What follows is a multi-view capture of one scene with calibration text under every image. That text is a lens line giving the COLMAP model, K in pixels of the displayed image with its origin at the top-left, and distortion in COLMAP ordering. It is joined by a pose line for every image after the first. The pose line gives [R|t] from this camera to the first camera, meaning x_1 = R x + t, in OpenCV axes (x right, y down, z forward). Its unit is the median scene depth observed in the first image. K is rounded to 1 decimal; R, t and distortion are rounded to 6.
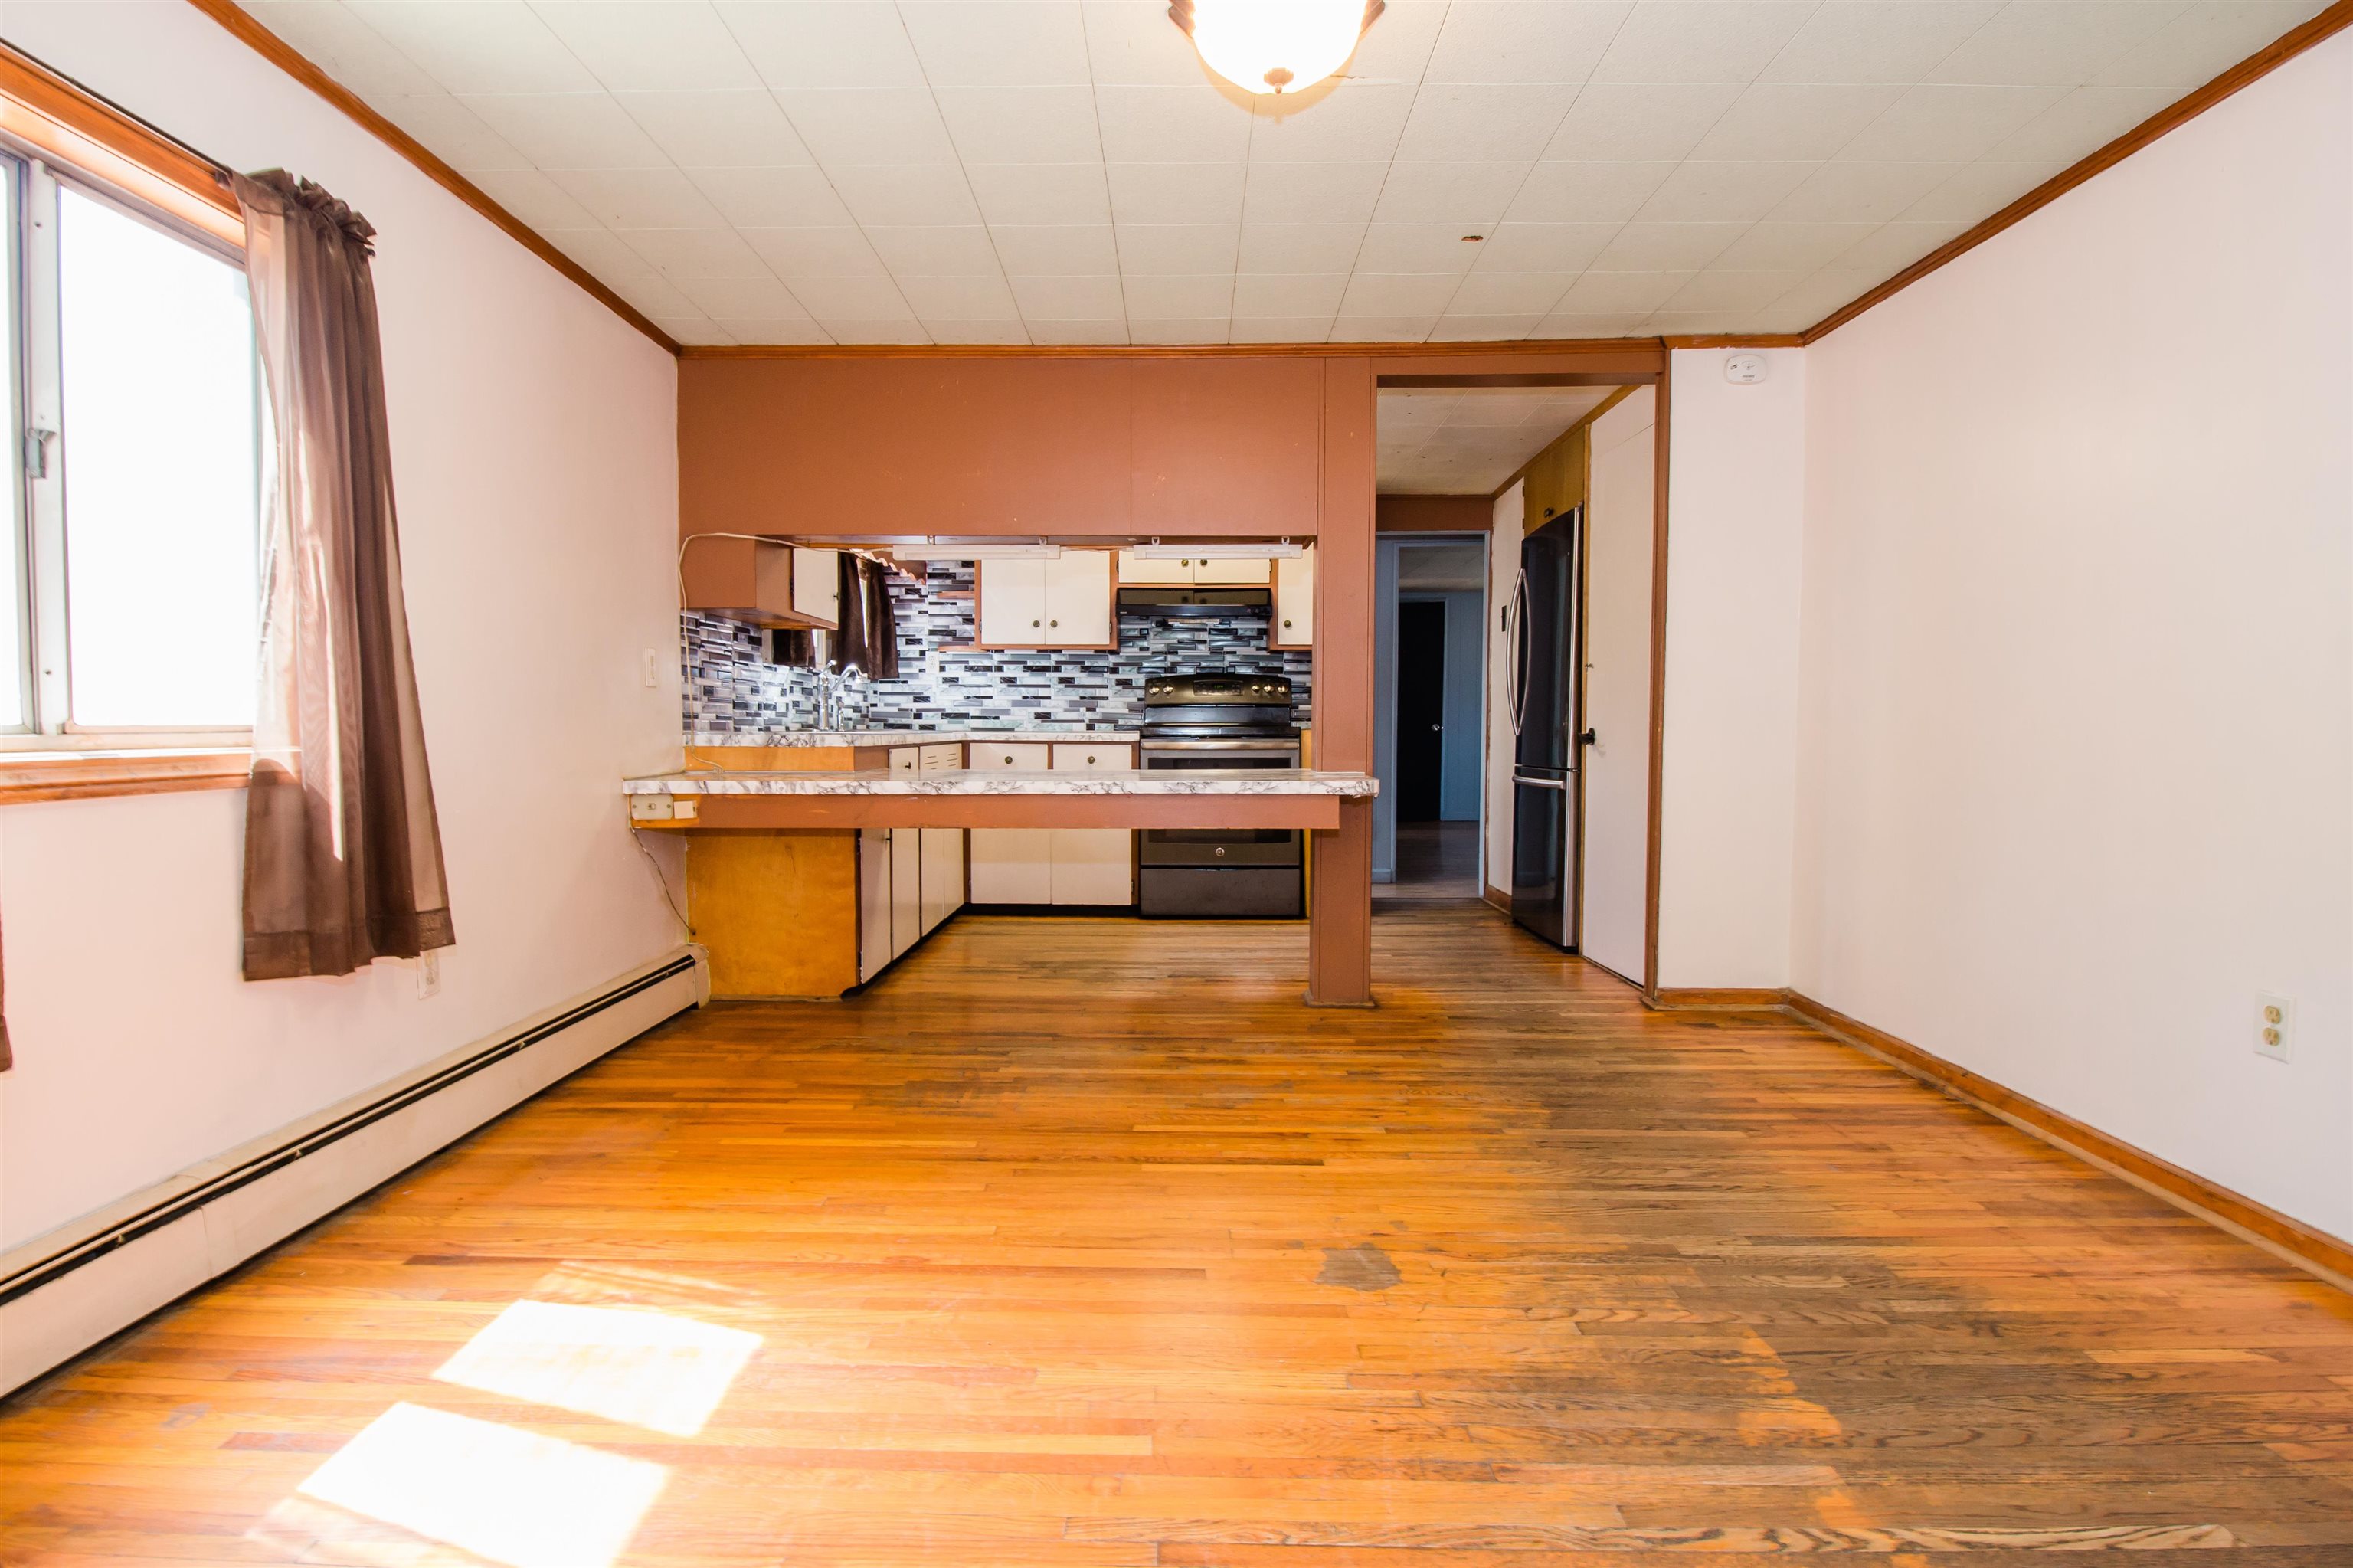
lens RADIAL K [[1149.1, 0, 1166.5], [0, 1149.1, 758.8], [0, 0, 1]] dist [0.001408, -0.013388]
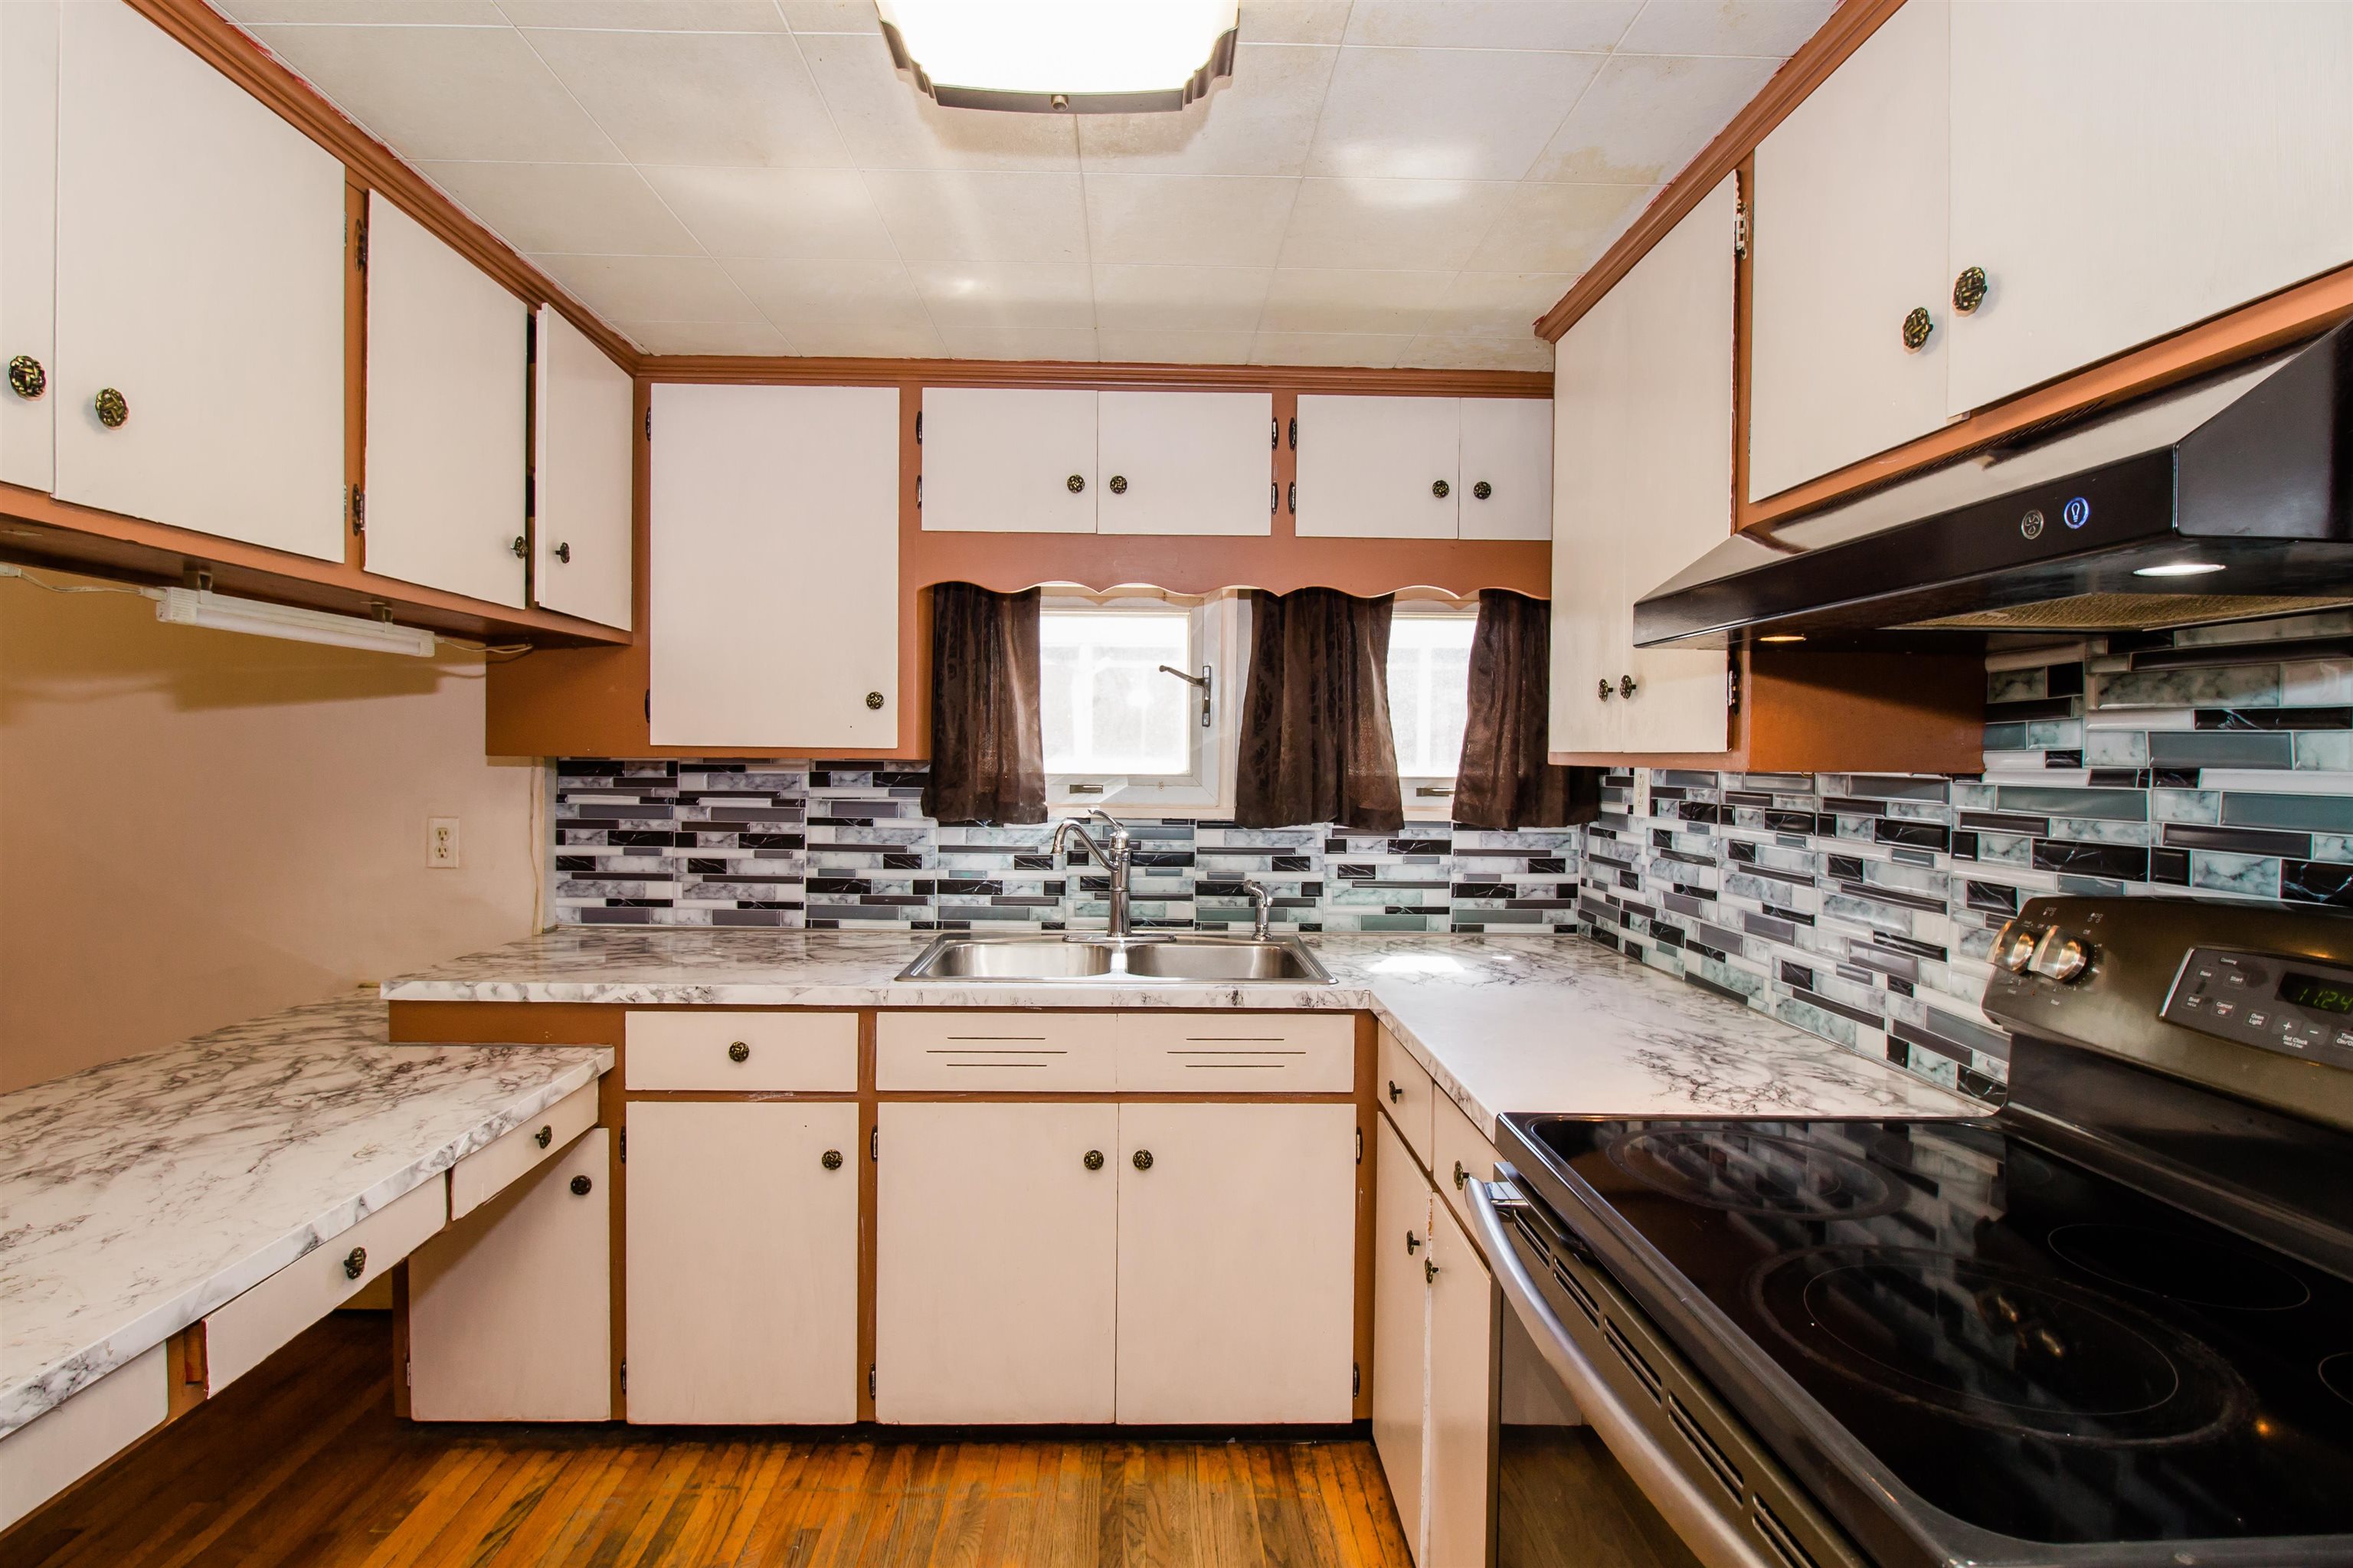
lens RADIAL K [[1149.1, 0, 1166.5], [0, 1149.1, 758.8], [0, 0, 1]] dist [0.001408, -0.013388]
pose [[-0.144471, 0.001153, -0.989508, 0.222900], [-0.063067, 0.997955, 0.010371, -0.088206], [0.987497, 0.063904, -0.144103, 0.873888]]
